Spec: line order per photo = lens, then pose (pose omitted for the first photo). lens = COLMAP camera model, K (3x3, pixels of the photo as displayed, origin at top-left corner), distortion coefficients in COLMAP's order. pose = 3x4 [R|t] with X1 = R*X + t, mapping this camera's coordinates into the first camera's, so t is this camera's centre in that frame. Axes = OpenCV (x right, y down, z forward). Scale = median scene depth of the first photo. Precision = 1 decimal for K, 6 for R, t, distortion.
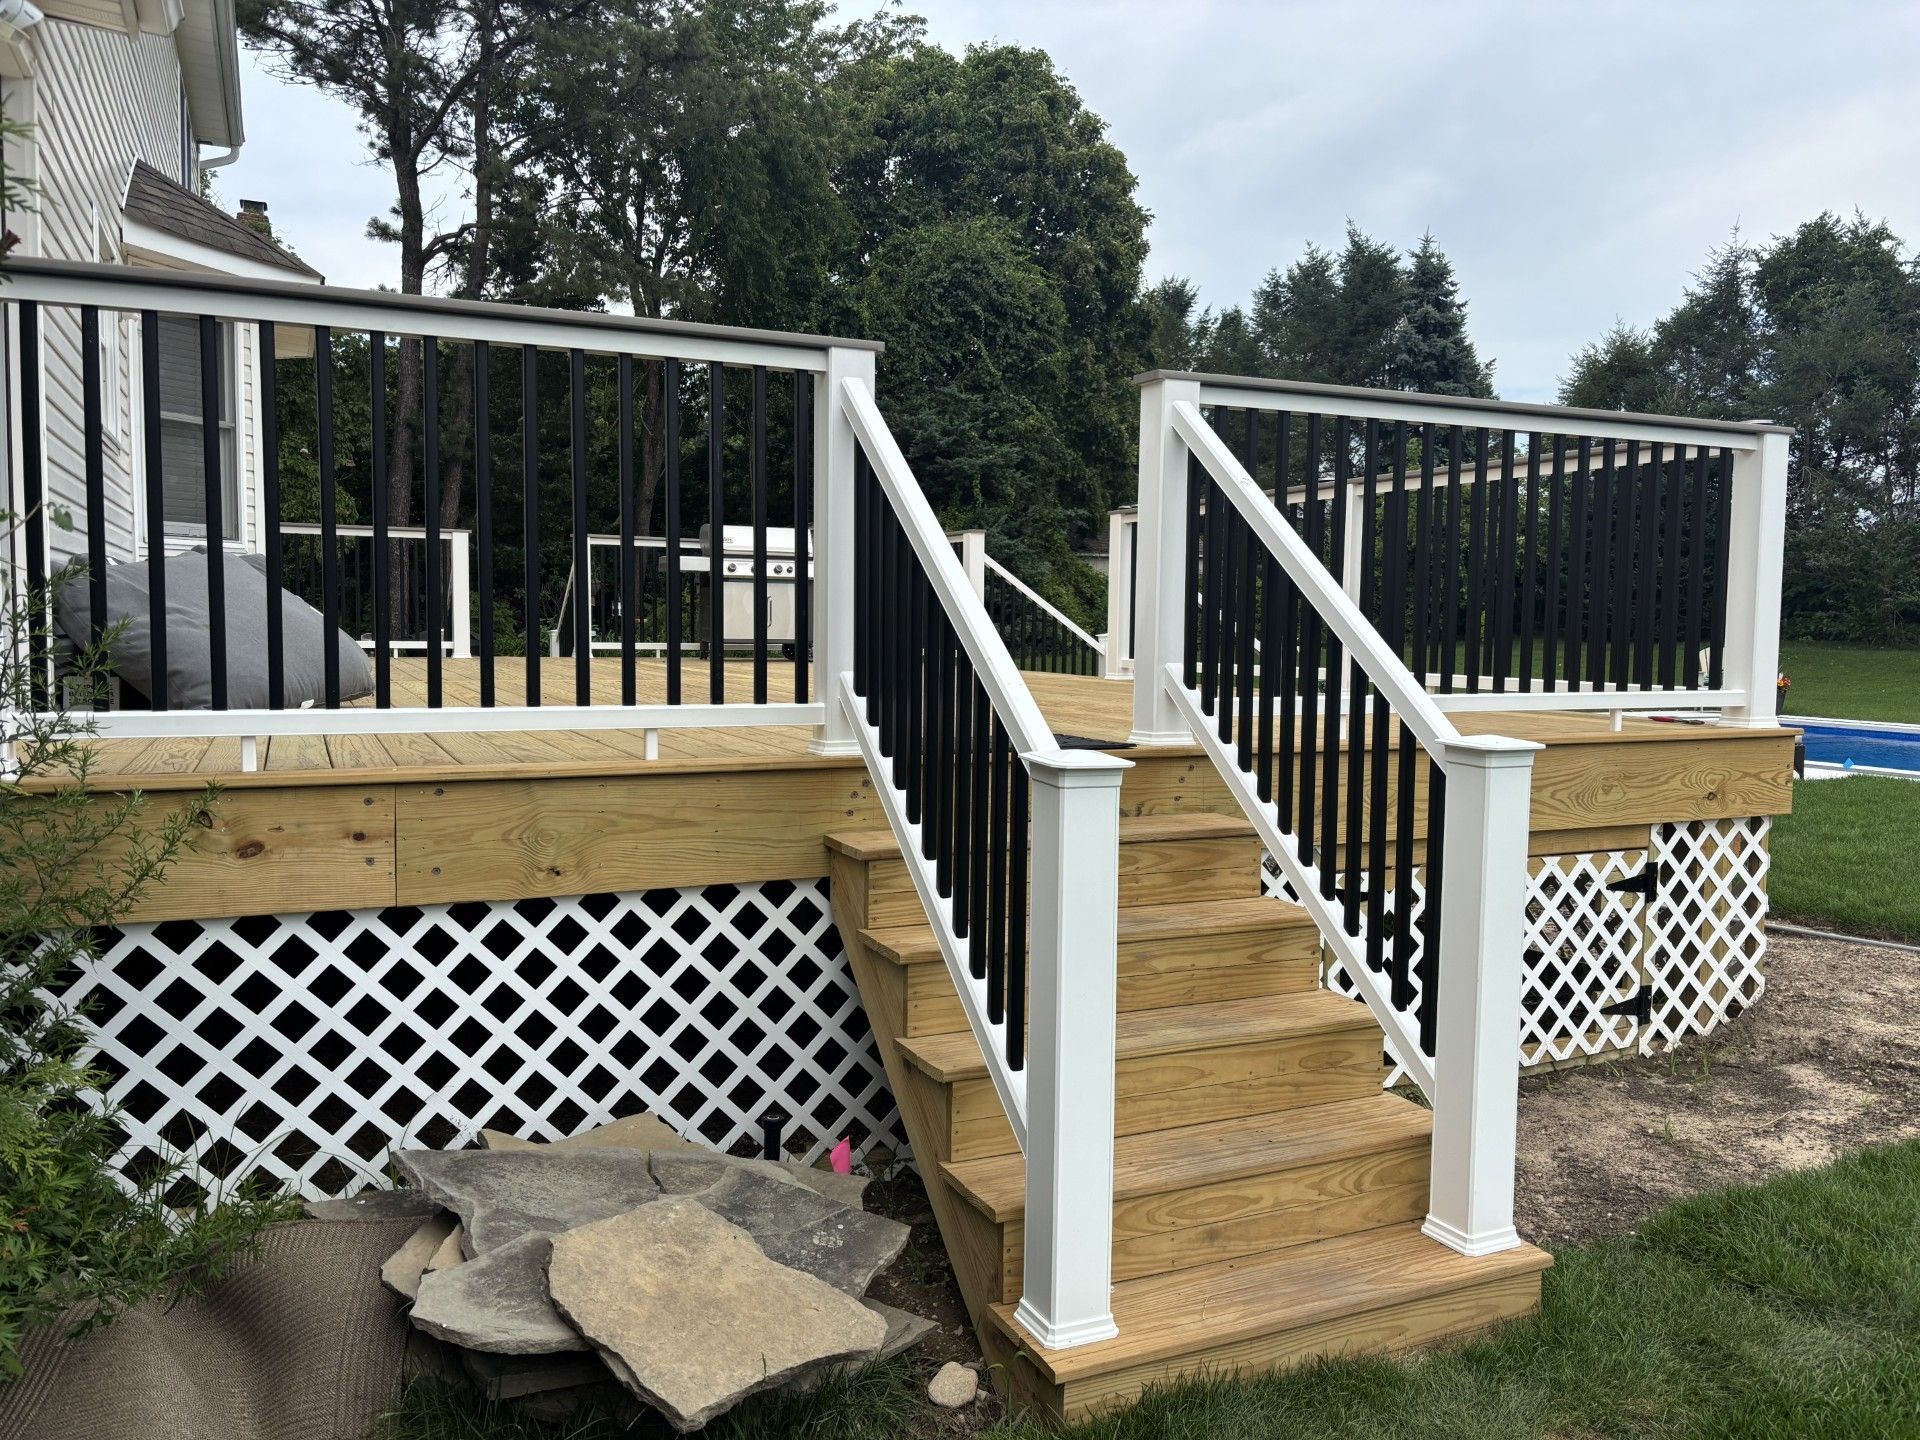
lens RADIAL K [[1466.6, 0, 954.8], [0, 1466.6, 719.6], [0, 0, 1]] dist [0.050130, -0.073322]
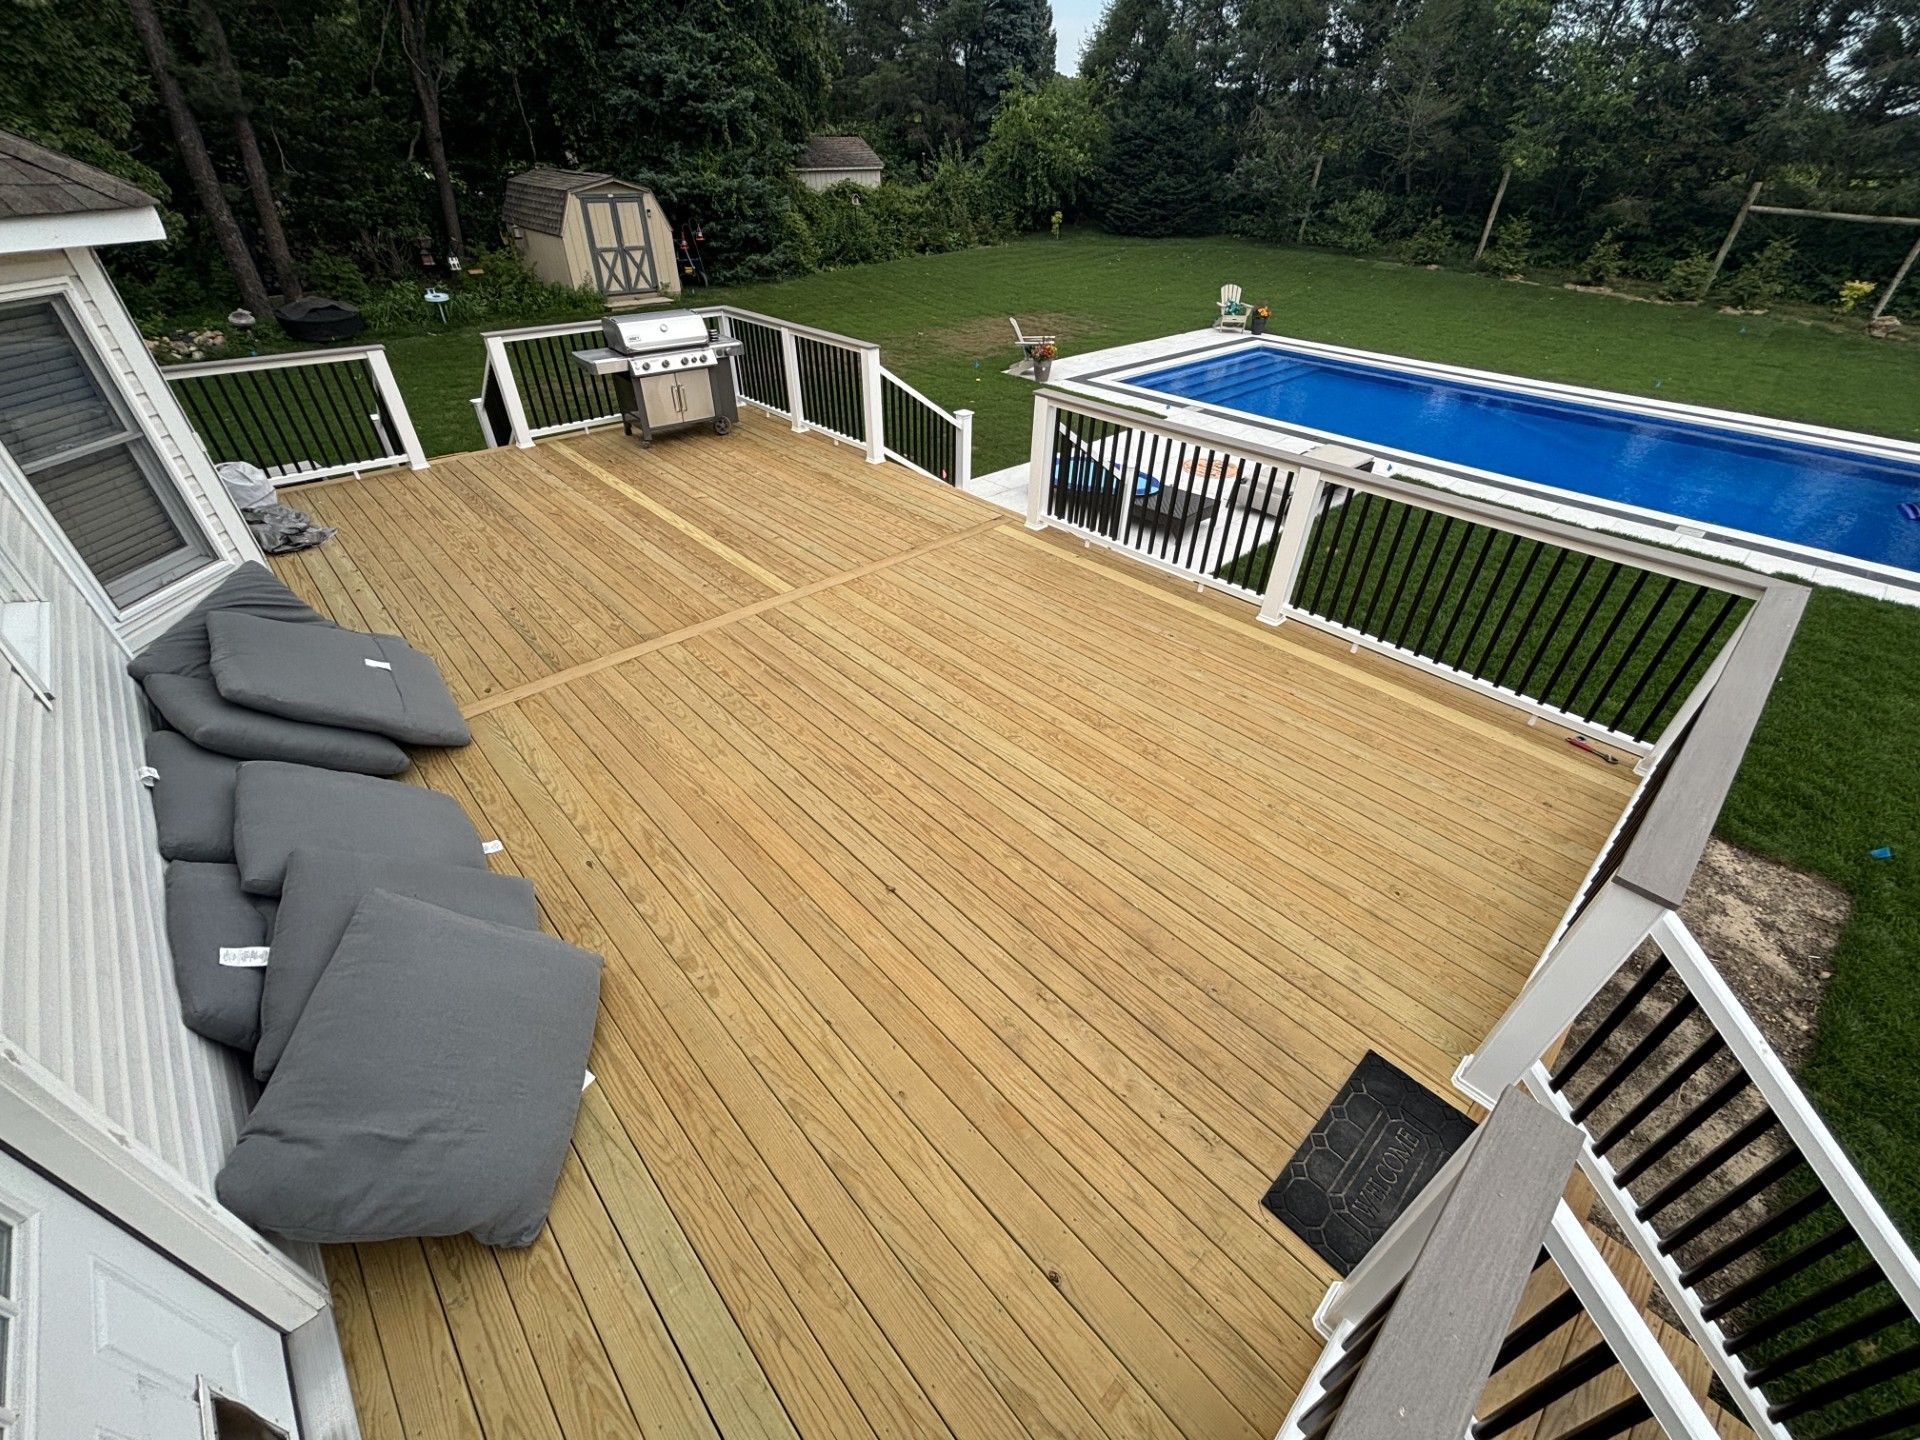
lens RADIAL K [[773.2, 0, 967.6], [0, 773.2, 750.3], [0, 0, 1]] dist [-0.012795, -0.000595]
pose [[0.950128, -0.188709, 0.248284, -0.050811], [0.017171, 0.826590, 0.562543, -0.081220], [-0.311386, -0.530225, 0.788606, 0.118822]]
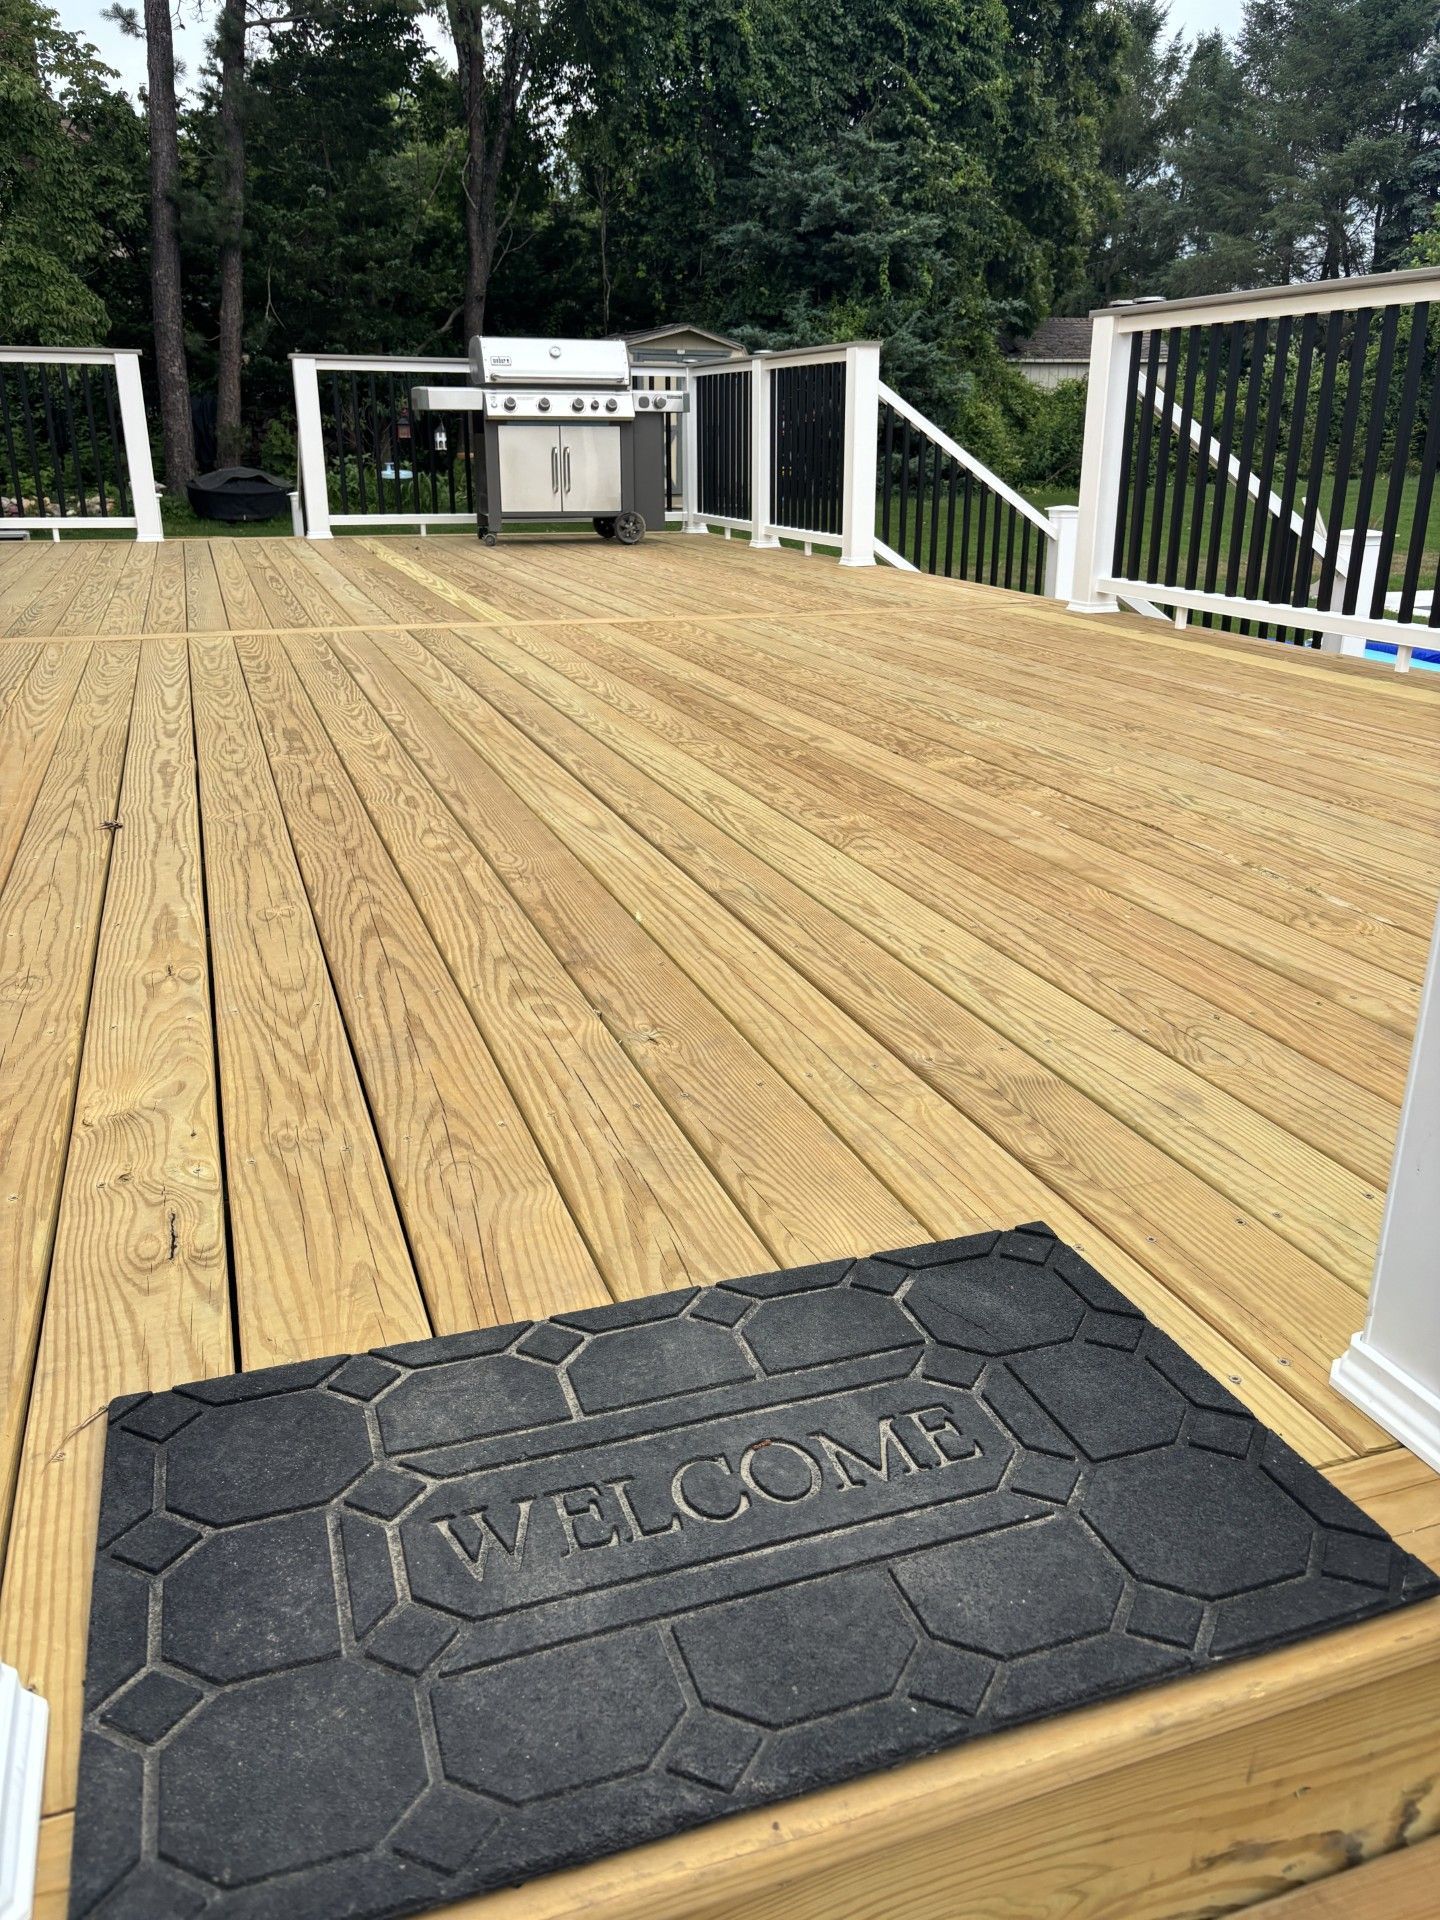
lens RADIAL K [[1466.6, 0, 729.4], [0, 1466.6, 973.0], [0, 0, 1]] dist [0.050130, -0.073322]
pose [[0.996277, 0.023438, -0.082958, 0.005831], [0.000719, 0.960035, 0.279880, -0.017475], [0.086202, -0.278898, 0.956444, 0.117983]]
